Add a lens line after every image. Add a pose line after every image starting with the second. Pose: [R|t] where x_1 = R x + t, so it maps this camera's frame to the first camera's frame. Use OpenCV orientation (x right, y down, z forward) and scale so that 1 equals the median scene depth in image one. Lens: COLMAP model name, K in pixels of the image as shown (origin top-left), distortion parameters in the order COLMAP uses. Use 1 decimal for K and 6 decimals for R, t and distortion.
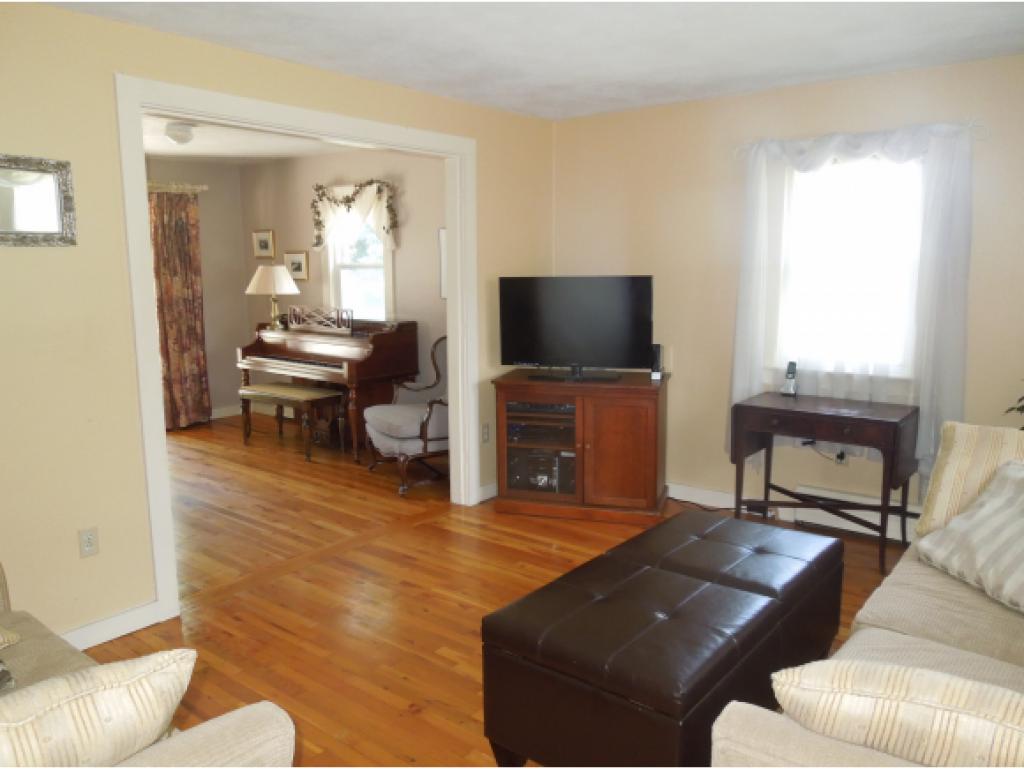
lens RADIAL K [[760.9, 0, 505.2], [0, 760.9, 384.0], [0, 0, 1]] dist [-0.003645, -0.005970]
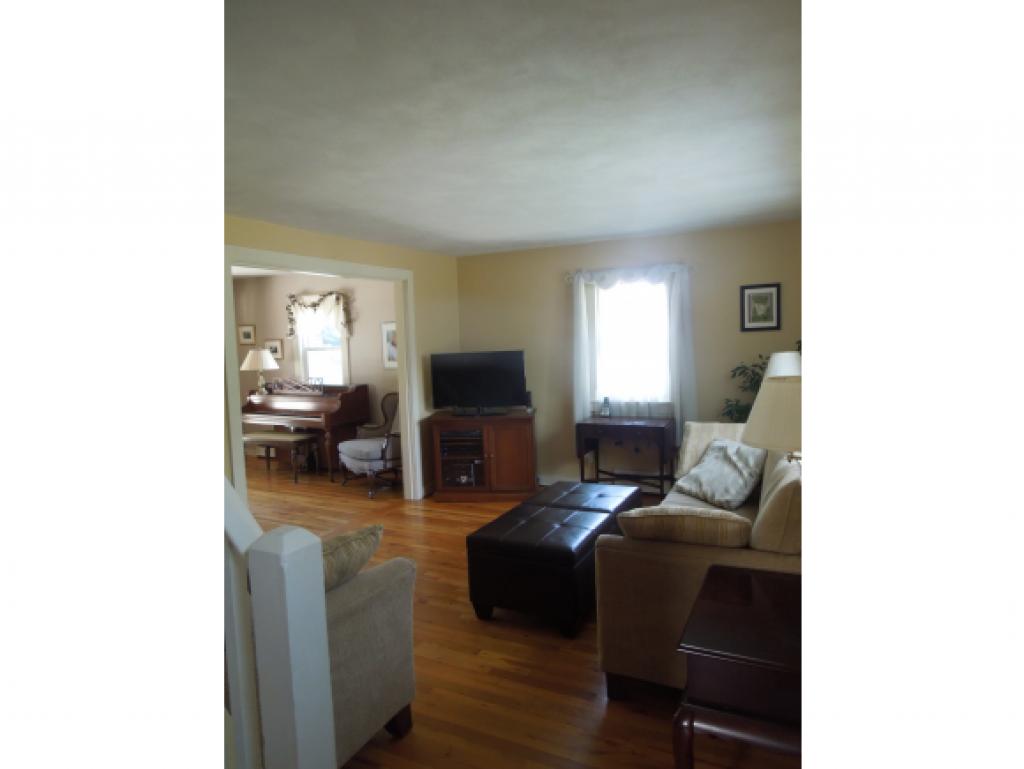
lens RADIAL K [[578.5, 0, 512.0], [0, 578.5, 384.5], [0, 0, 1]] dist [-0.001281, -0.000661]
pose [[0.976618, -0.041989, 0.210841, -0.083181], [0.058173, 0.995768, -0.071151, 0.017089], [-0.206961, 0.081752, 0.974928, -0.184394]]
